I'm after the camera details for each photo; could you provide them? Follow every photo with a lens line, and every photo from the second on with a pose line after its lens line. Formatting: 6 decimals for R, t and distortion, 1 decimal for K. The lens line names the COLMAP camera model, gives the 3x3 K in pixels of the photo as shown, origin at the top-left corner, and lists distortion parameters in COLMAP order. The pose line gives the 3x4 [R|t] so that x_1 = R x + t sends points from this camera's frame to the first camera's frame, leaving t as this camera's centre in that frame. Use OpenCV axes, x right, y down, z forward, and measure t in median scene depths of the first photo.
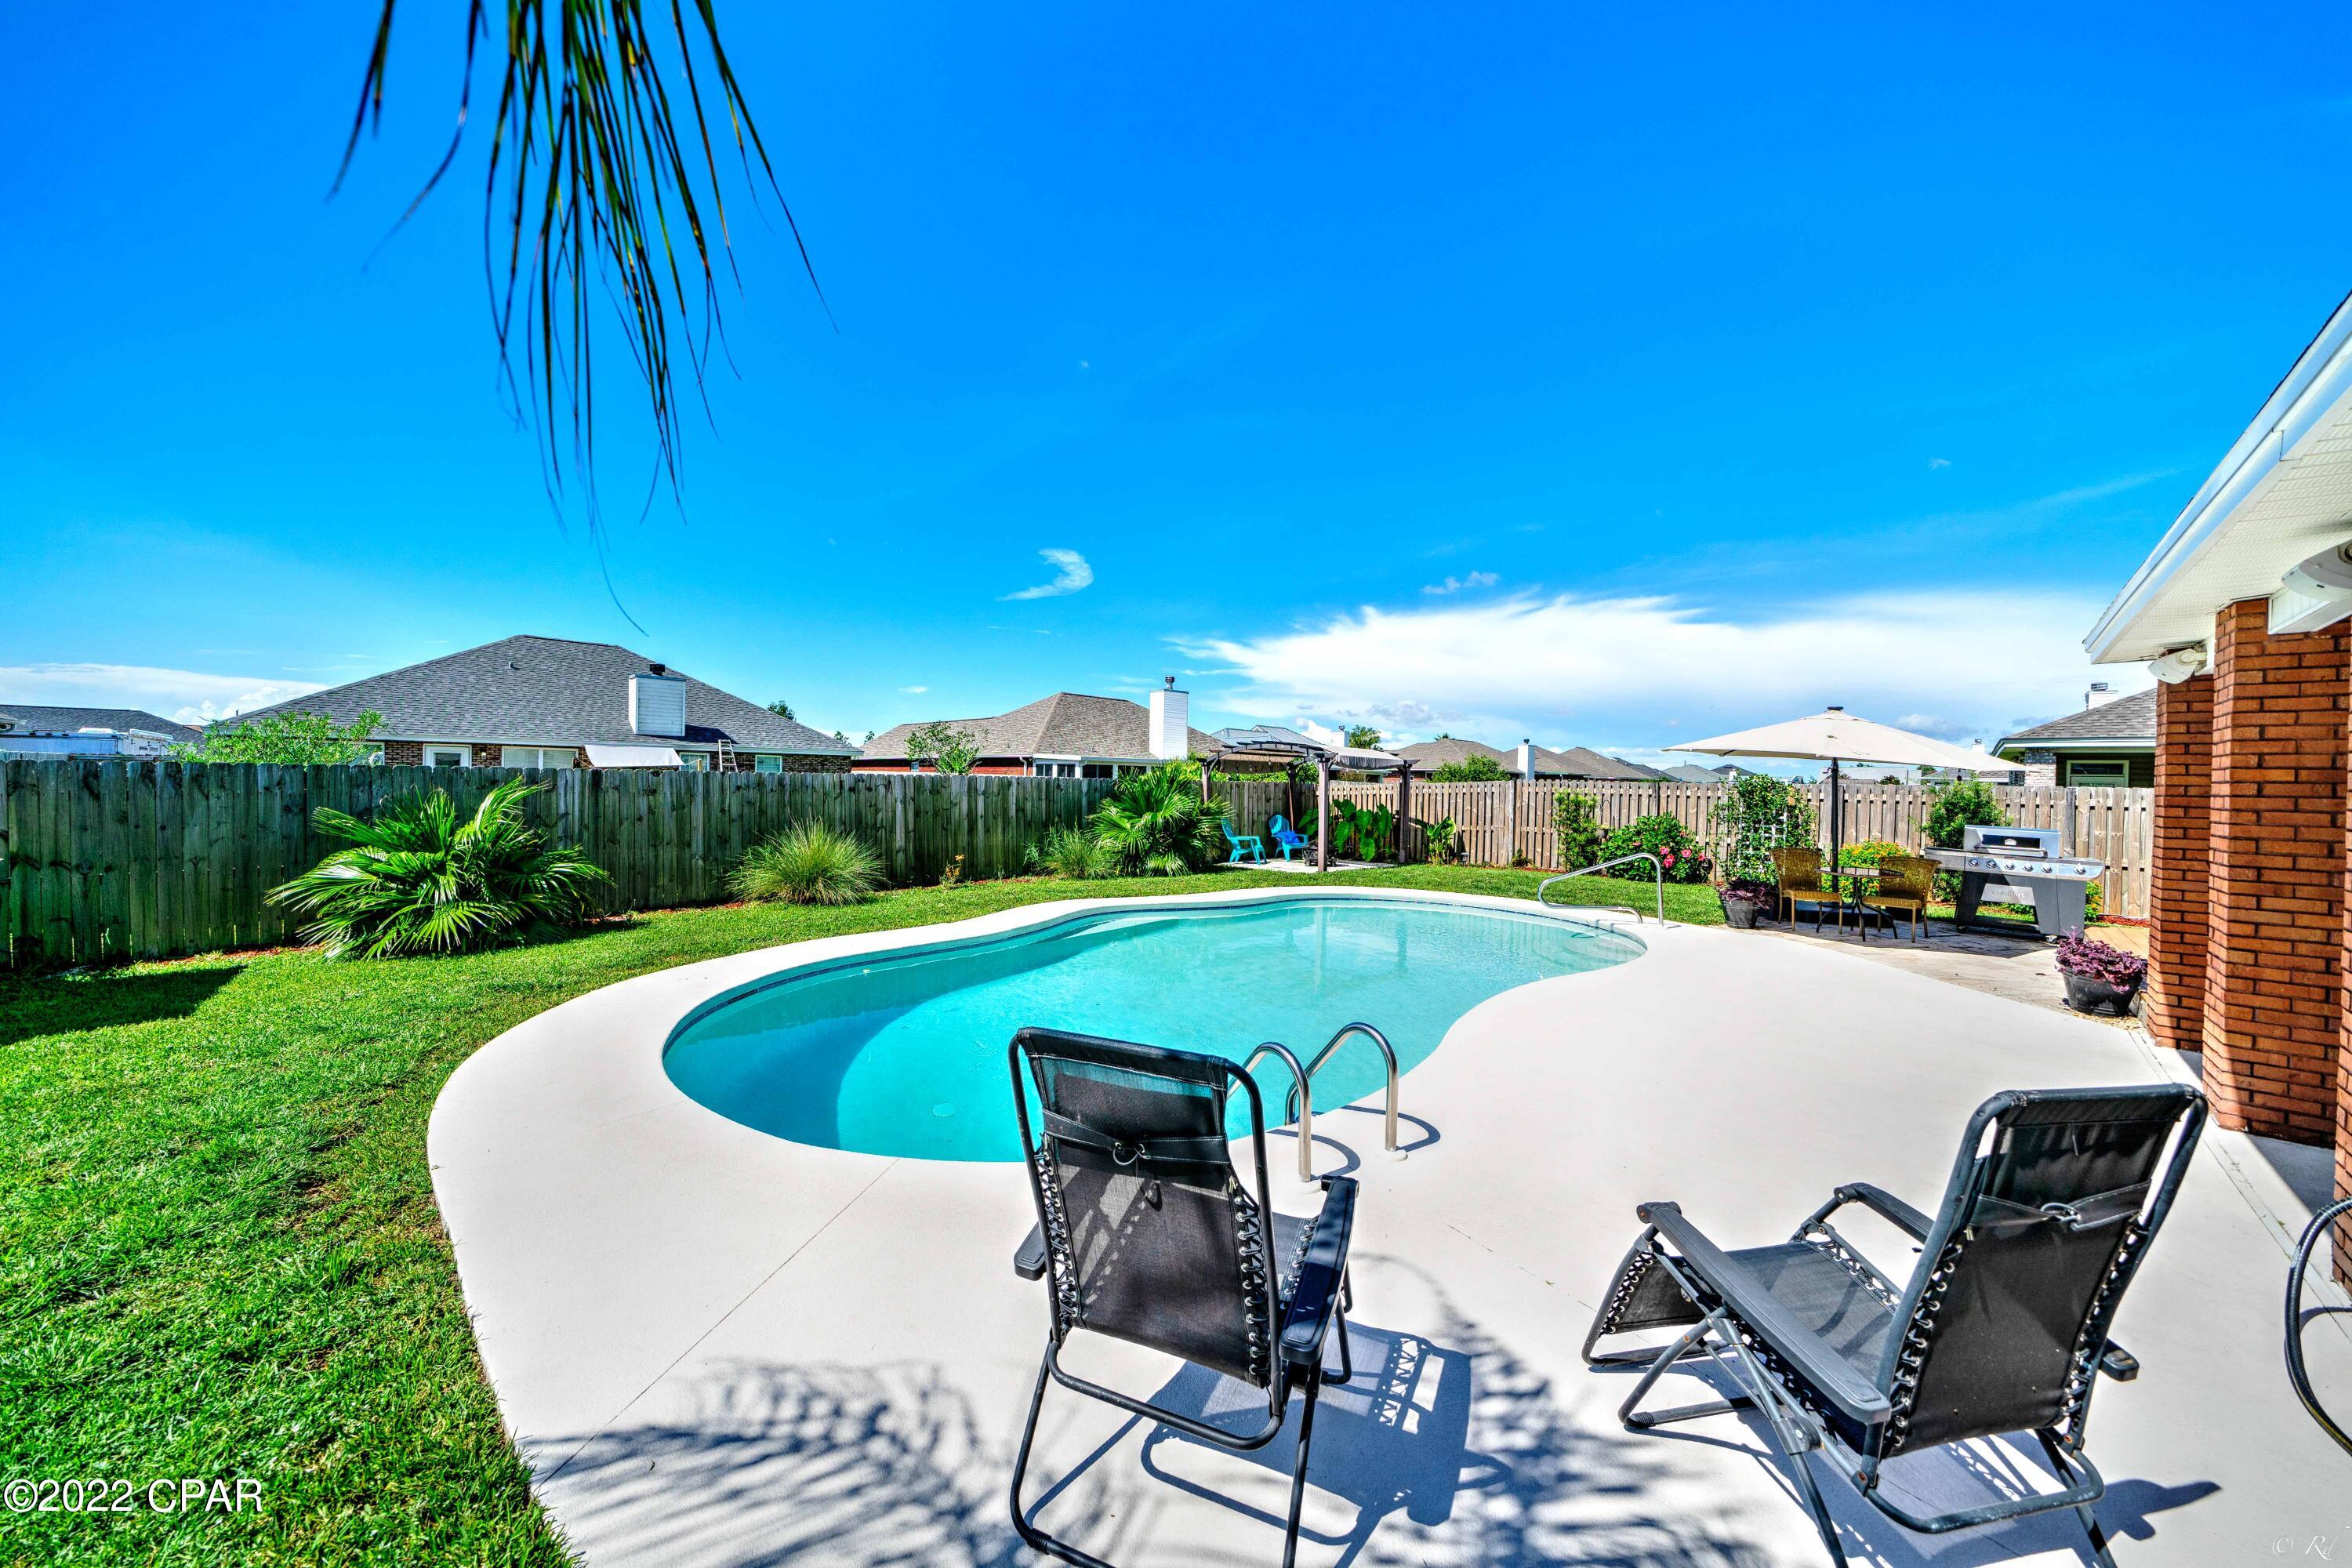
lens RADIAL K [[797.6, 0, 1173.8], [0, 797.6, 789.1], [0, 0, 1]] dist [-0.008820, 0.000682]
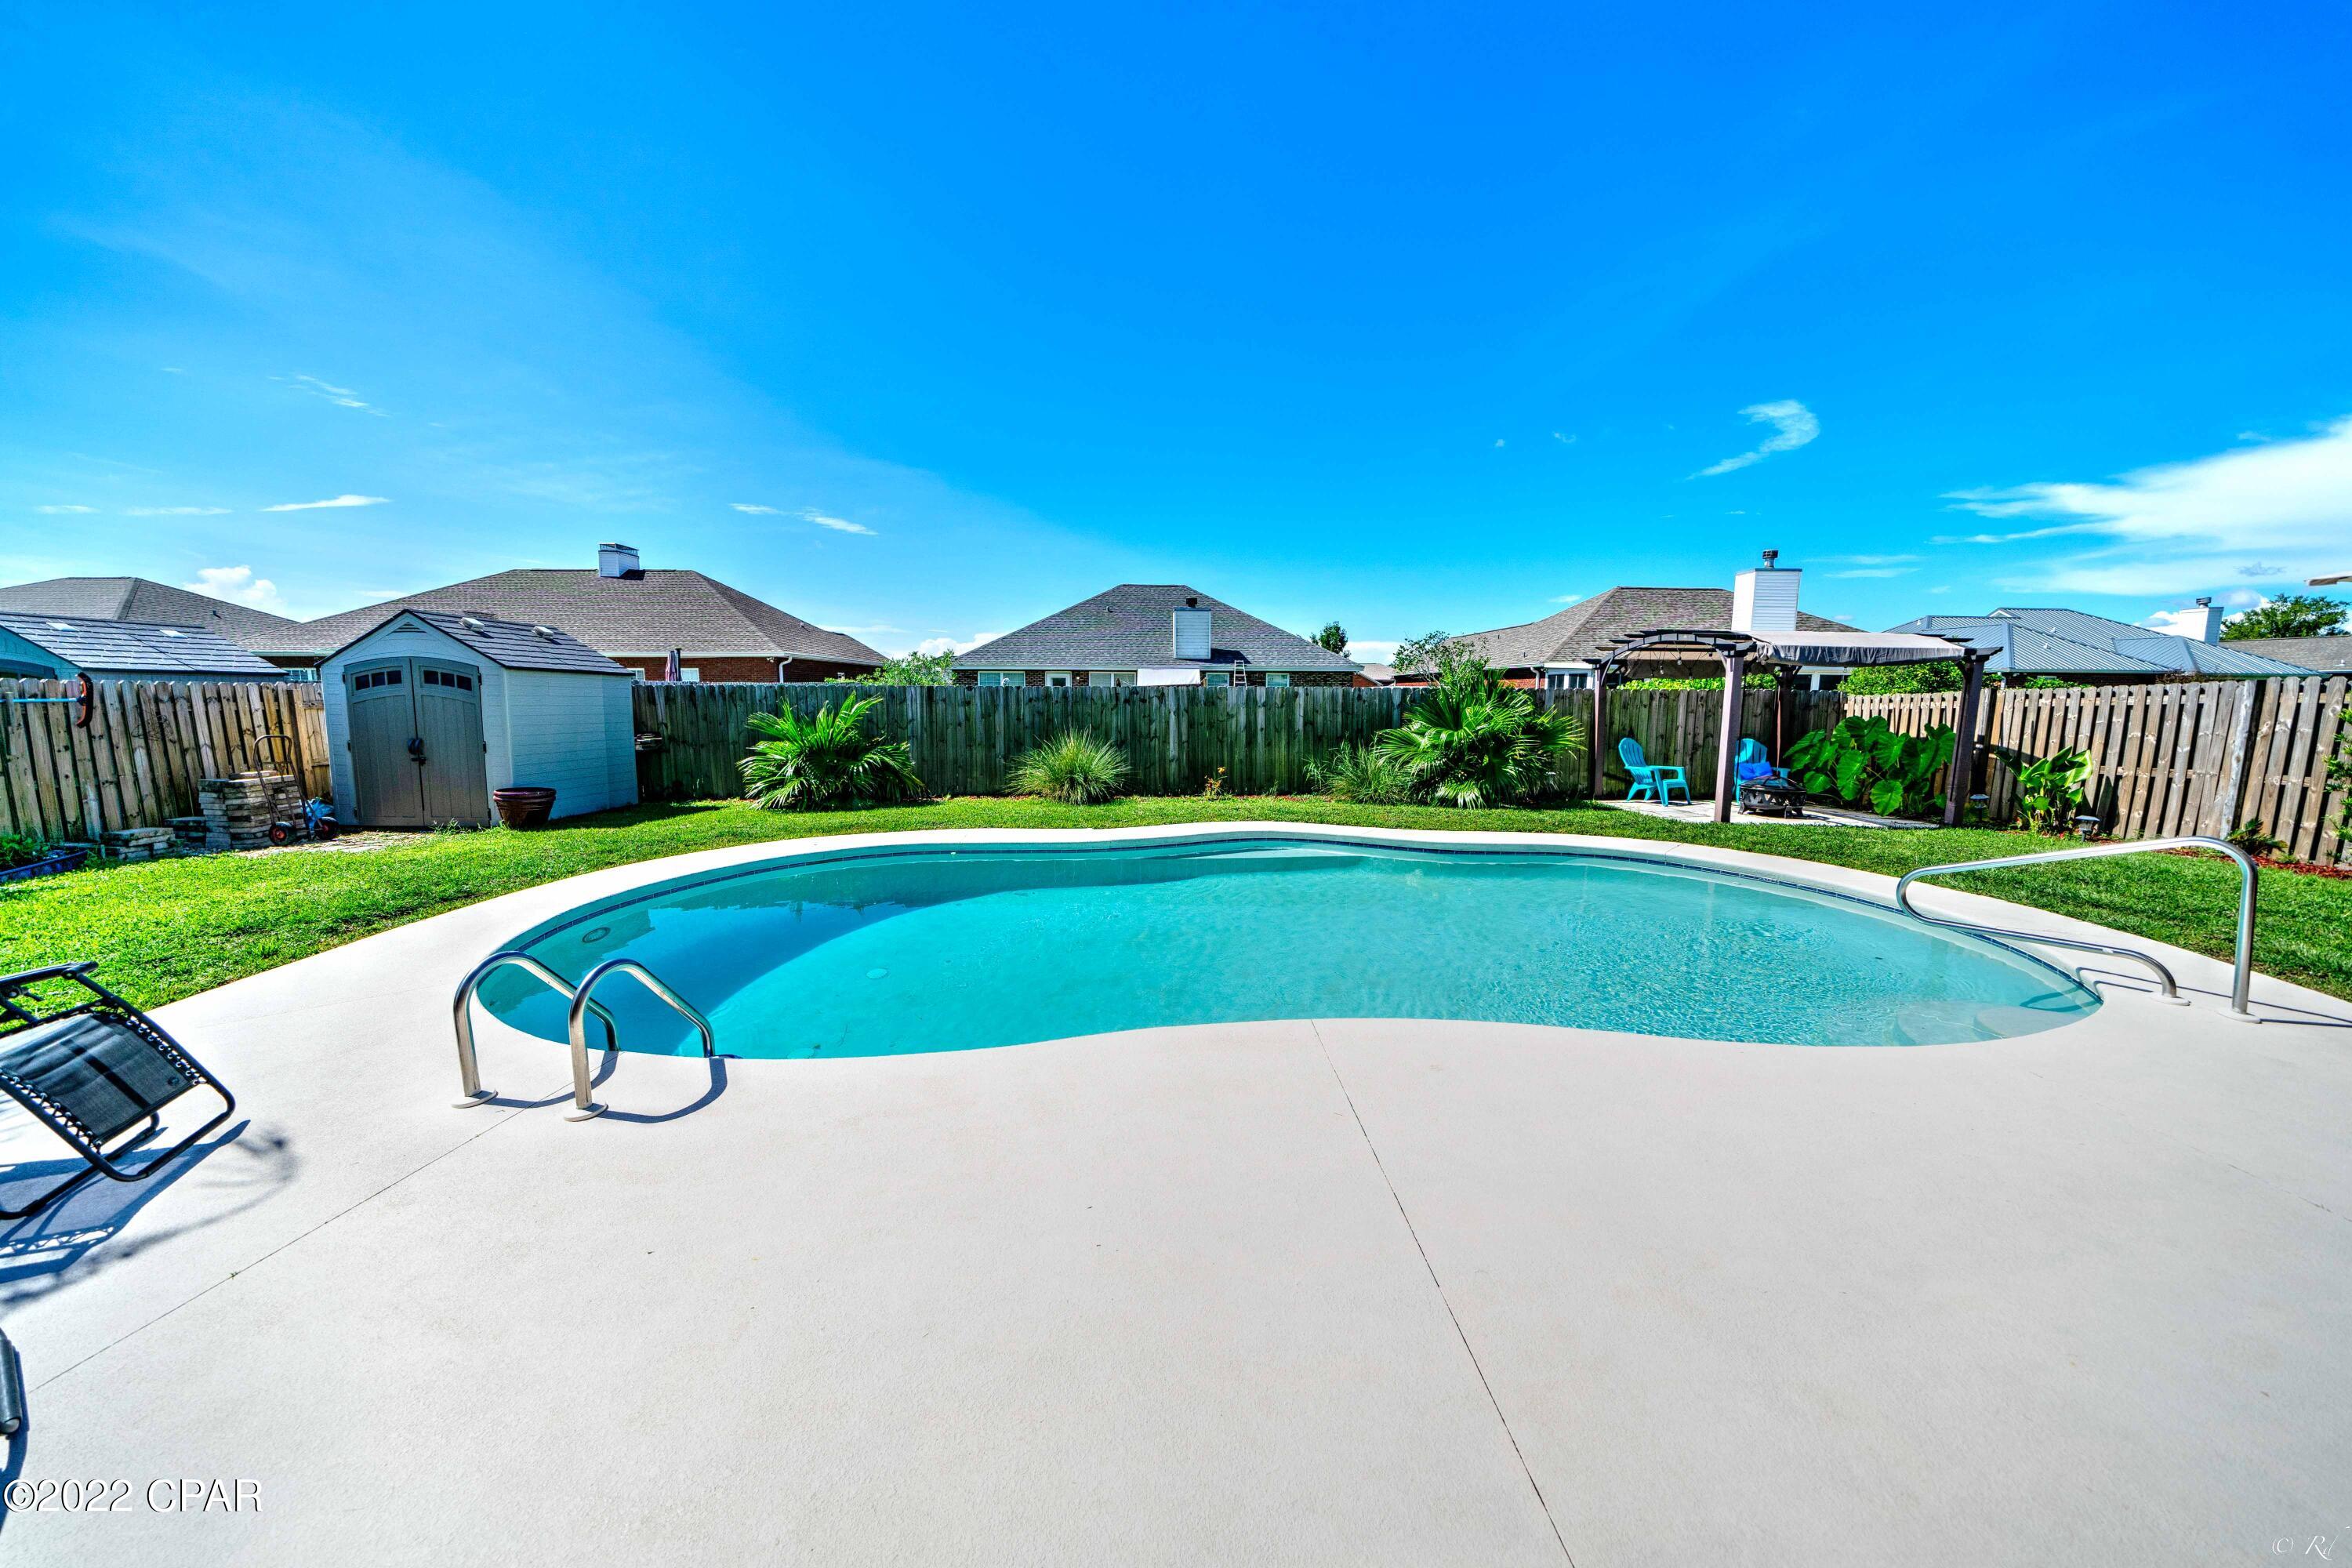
lens RADIAL K [[797.6, 0, 1184.8], [0, 797.6, 790.0], [0, 0, 1]] dist [-0.008820, 0.000682]
pose [[0.725120, 0.071513, -0.684900, 0.335317], [0.000675, 0.994519, 0.104556, 0.006279], [0.688623, -0.076278, 0.721097, 0.220649]]
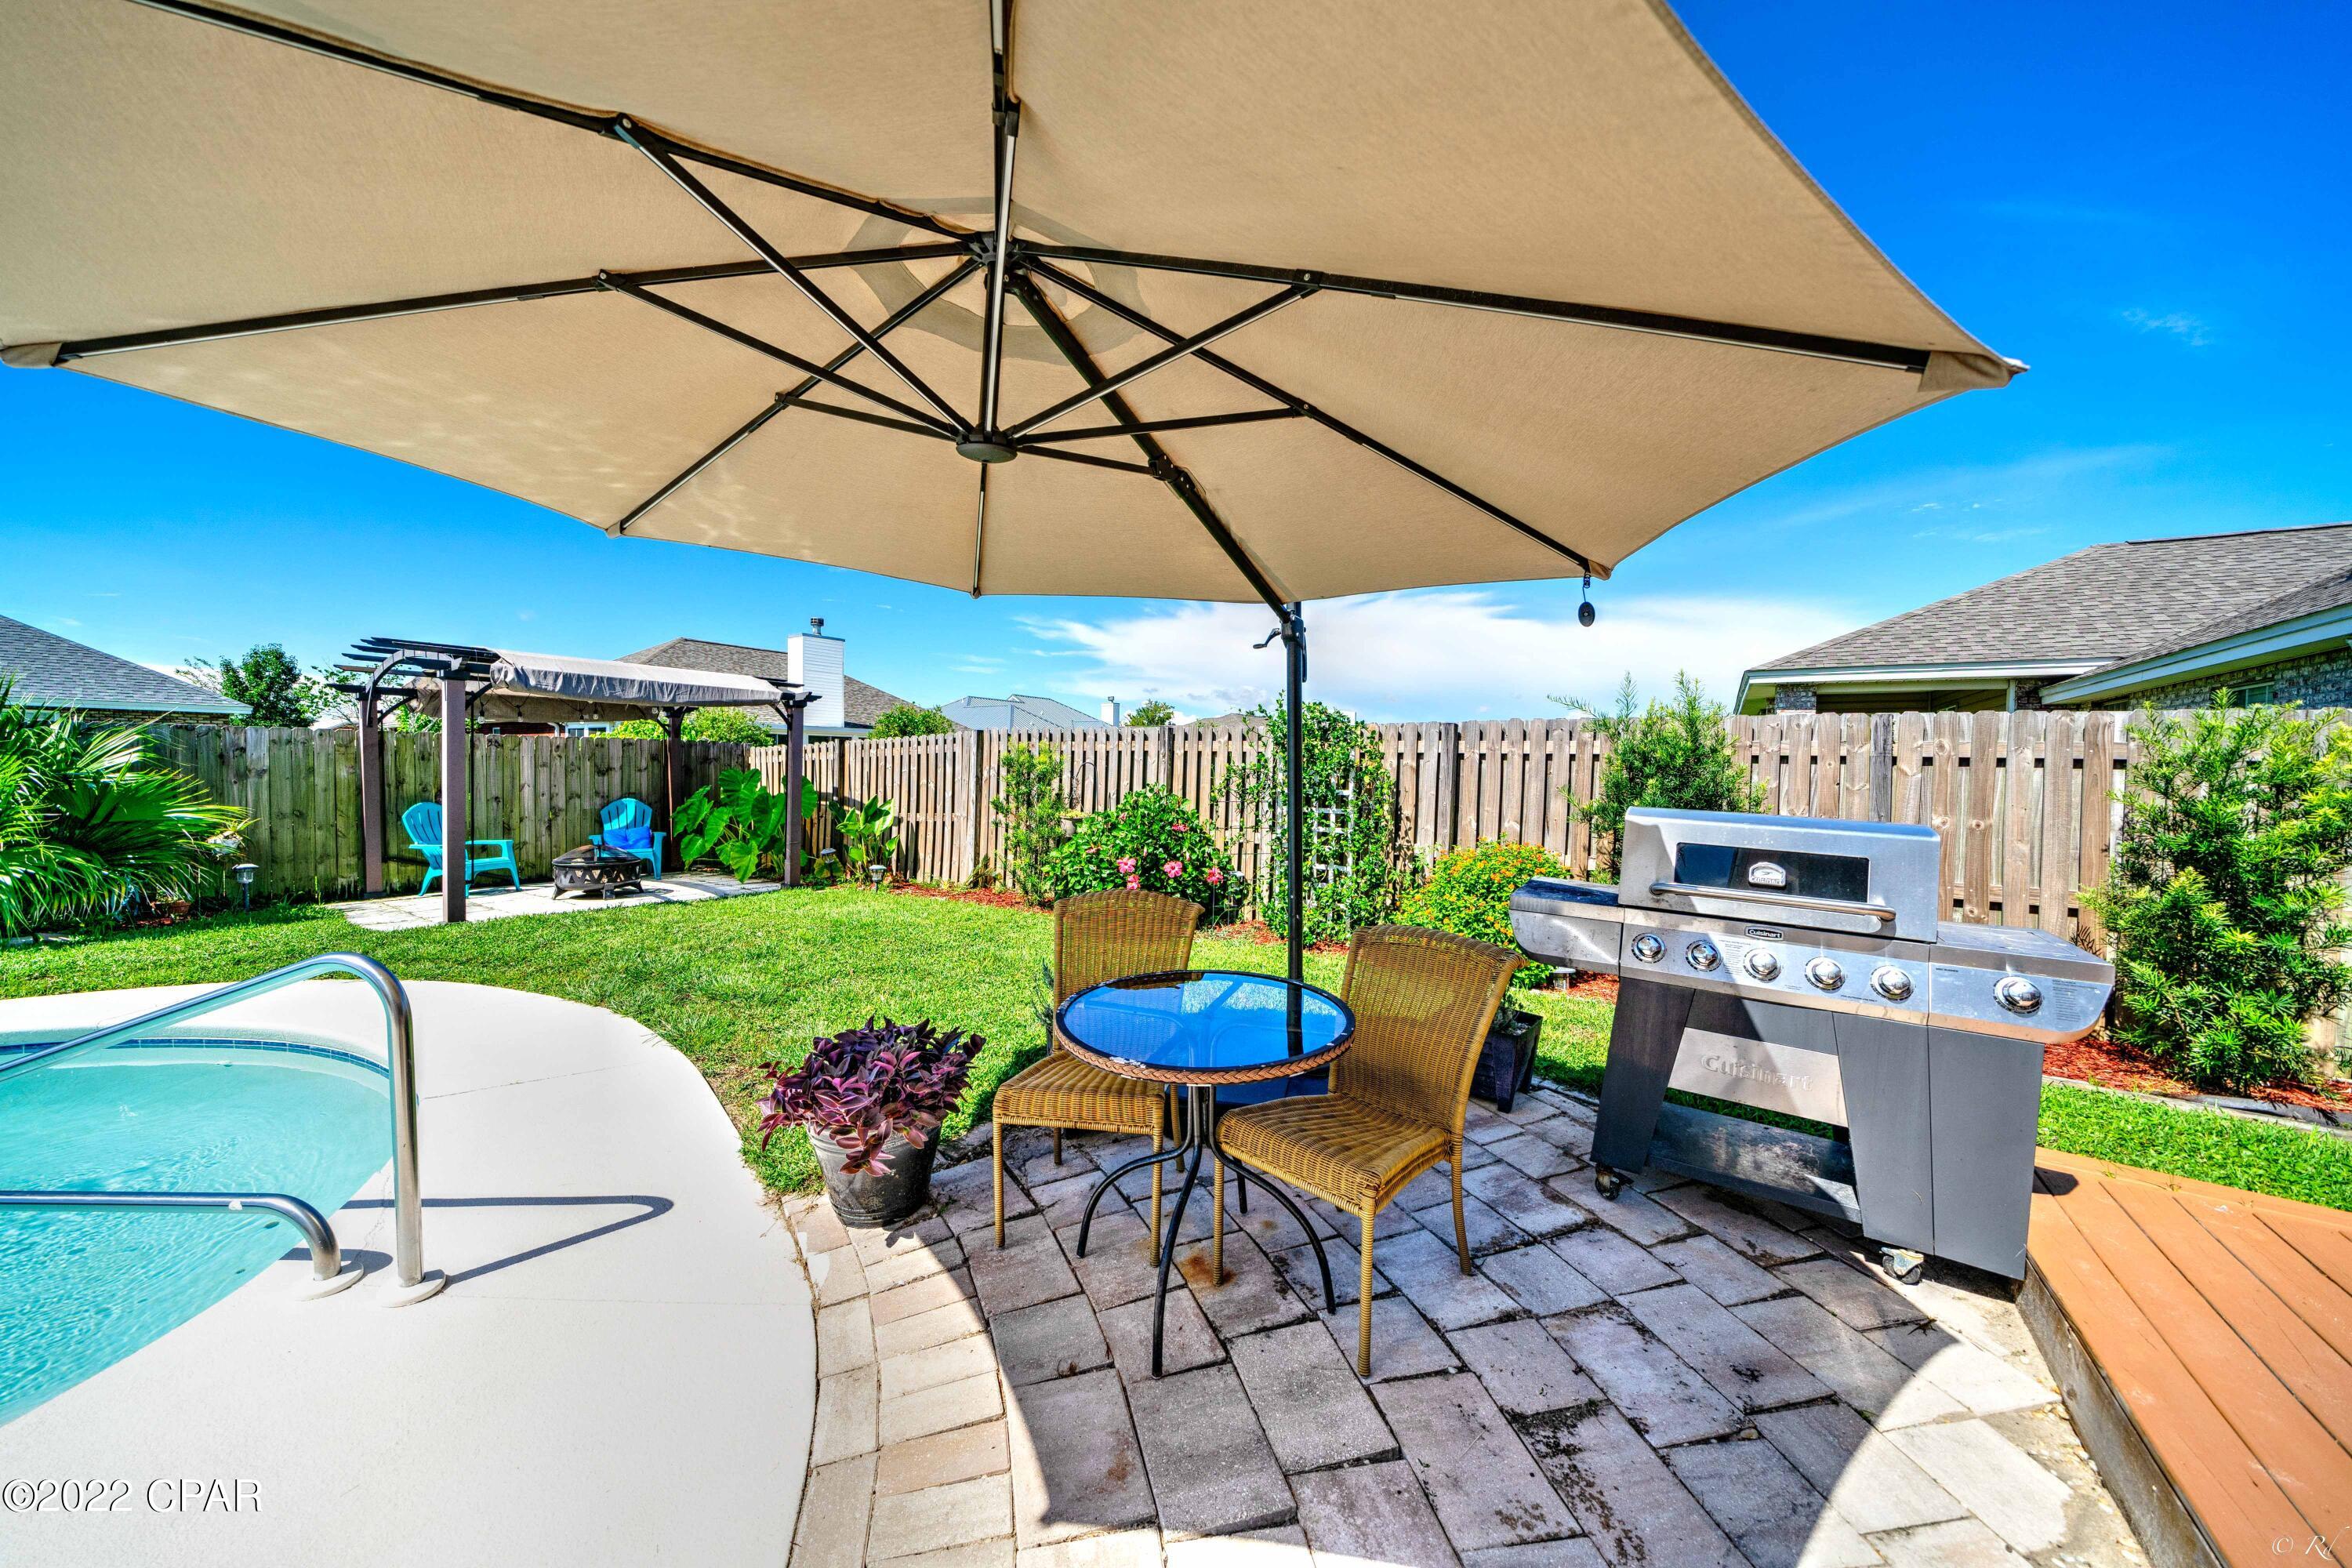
lens RADIAL K [[797.6, 0, 1173.1], [0, 797.6, 785.3], [0, 0, 1]] dist [-0.008820, 0.000682]
pose [[0.983319, -0.008305, 0.181701, 0.540243], [0.005171, 0.999830, 0.017717, 0.021059], [-0.181817, -0.016482, 0.983194, 0.514181]]
